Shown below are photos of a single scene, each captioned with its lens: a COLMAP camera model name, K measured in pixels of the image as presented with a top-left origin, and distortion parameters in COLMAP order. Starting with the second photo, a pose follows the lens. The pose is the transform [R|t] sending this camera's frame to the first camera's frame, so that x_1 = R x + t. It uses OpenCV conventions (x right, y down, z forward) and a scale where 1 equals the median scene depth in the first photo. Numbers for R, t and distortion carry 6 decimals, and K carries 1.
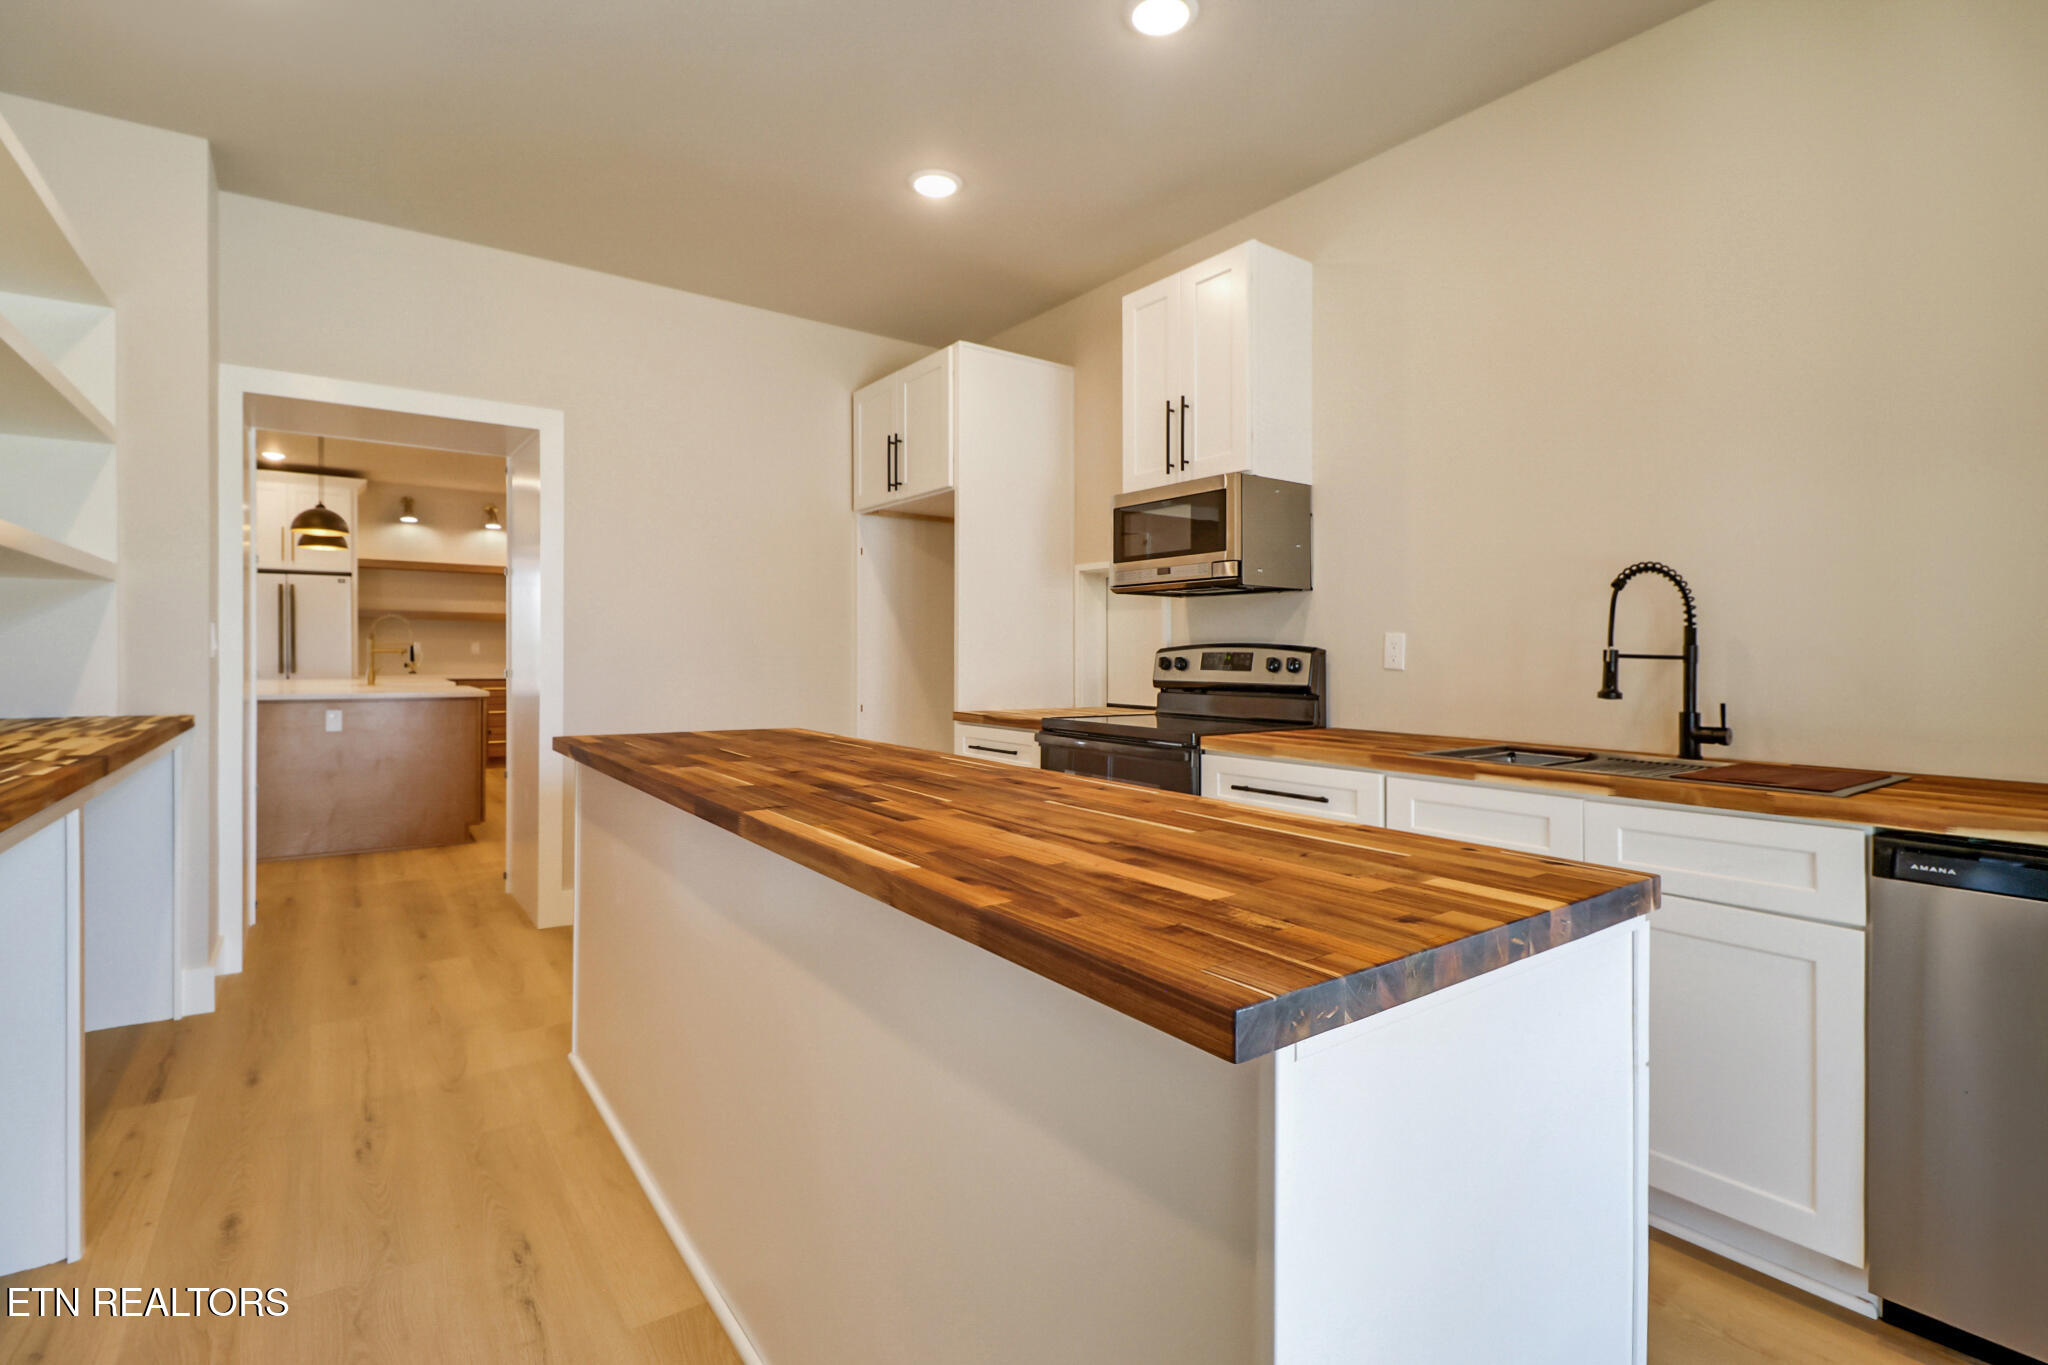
lens RADIAL K [[959.1, 0, 1037.1], [0, 959.1, 674.2], [0, 0, 1]] dist [-0.003694, -0.000852]
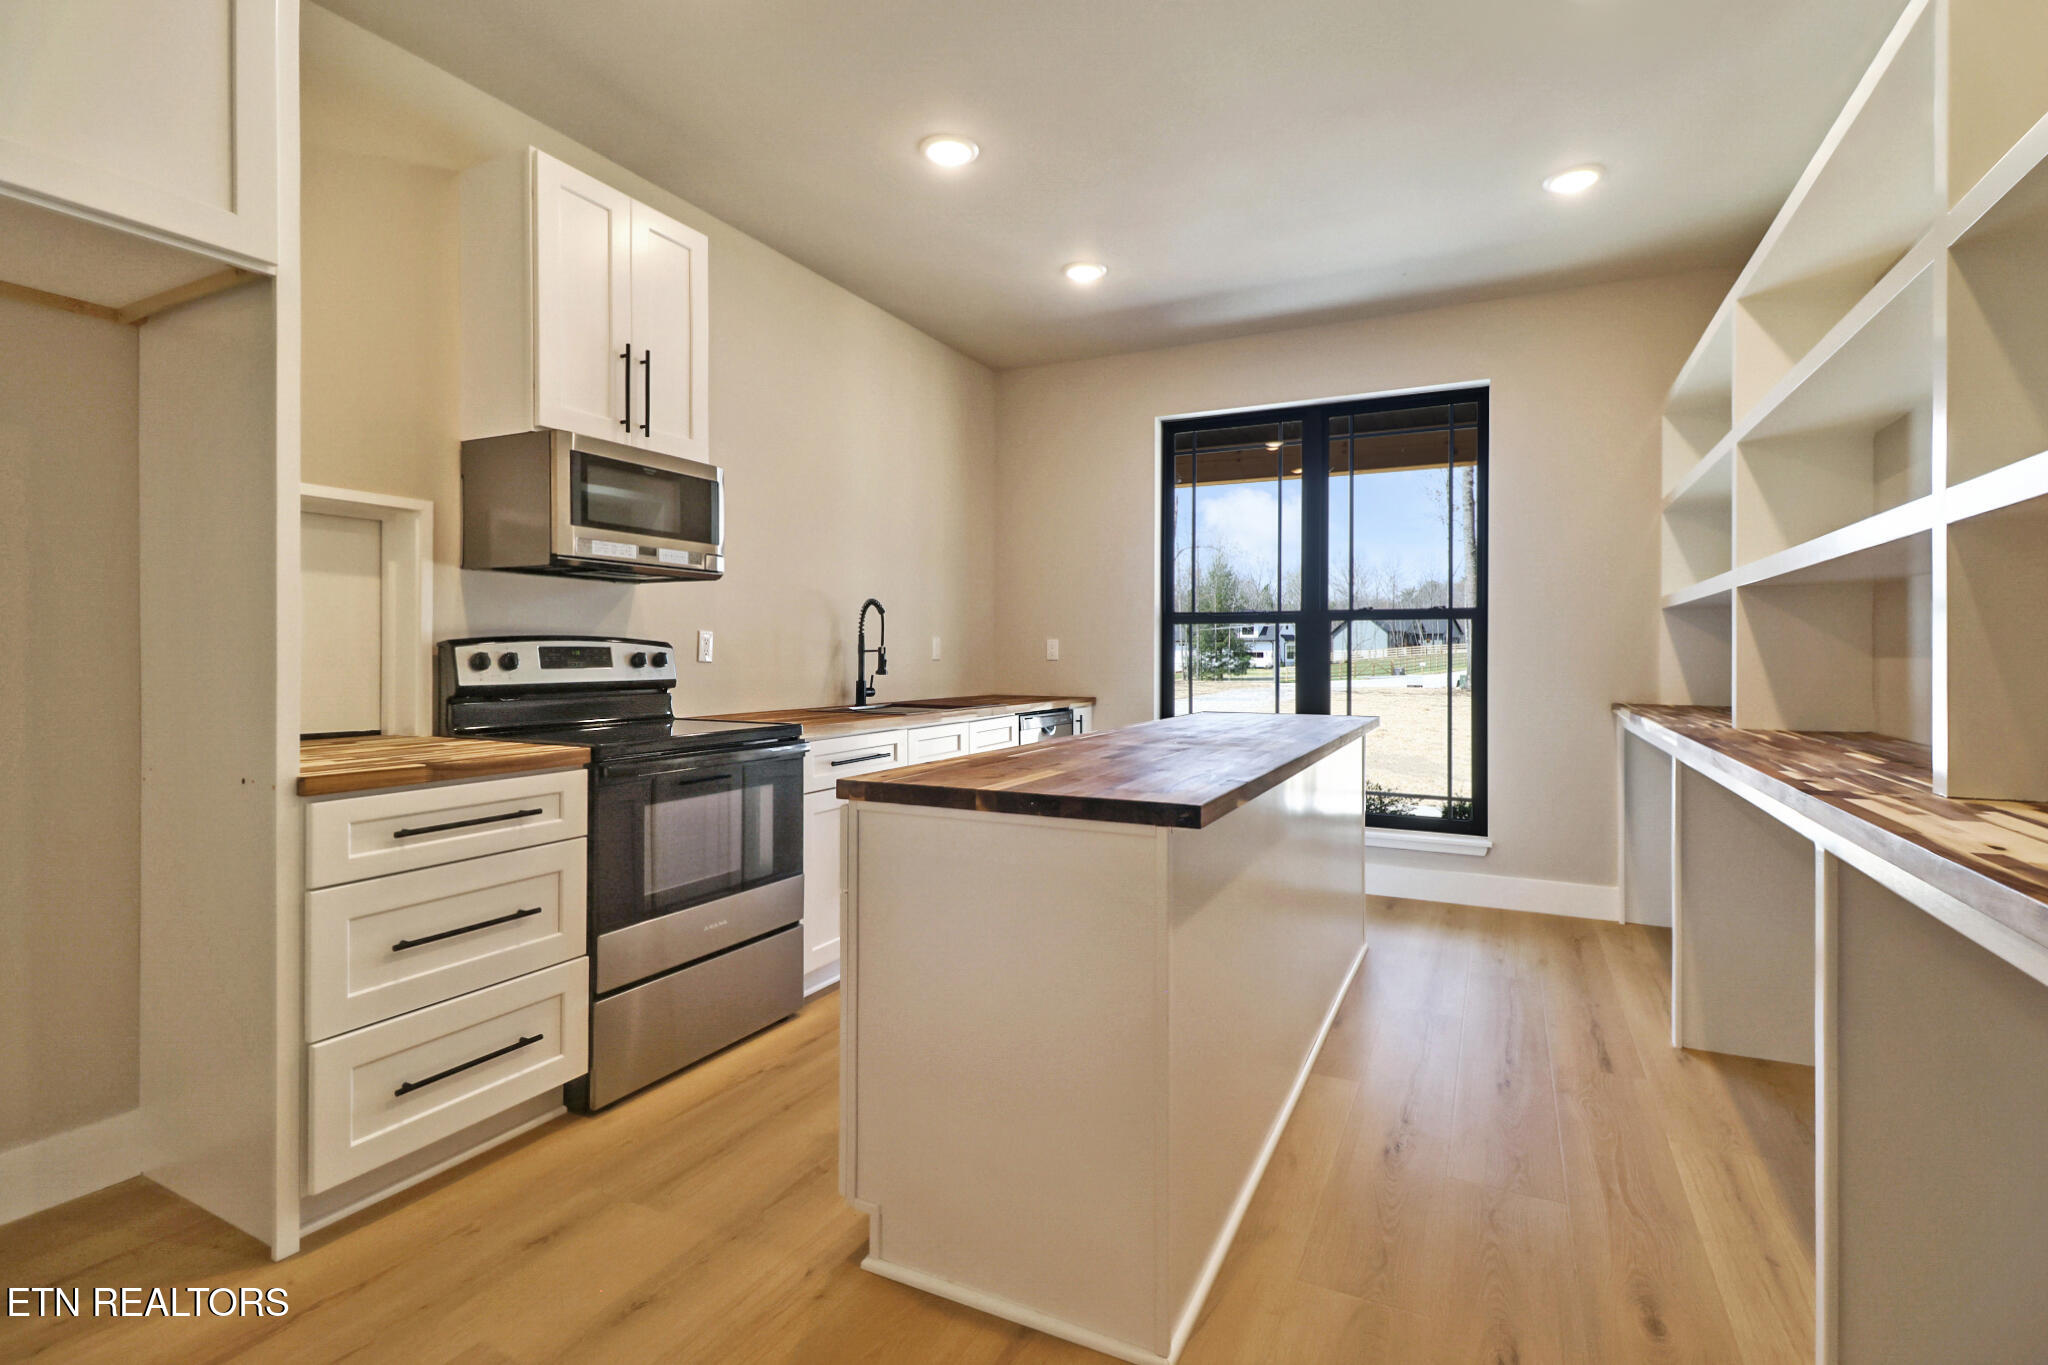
lens RADIAL K [[959.1, 0, 1026.2], [0, 959.1, 674.1], [0, 0, 1]] dist [-0.003694, -0.000852]
pose [[-0.460316, -0.024742, 0.887410, -0.778738], [0.013741, 0.999293, 0.034989, -0.023626], [-0.887649, 0.028300, -0.459650, 1.097100]]
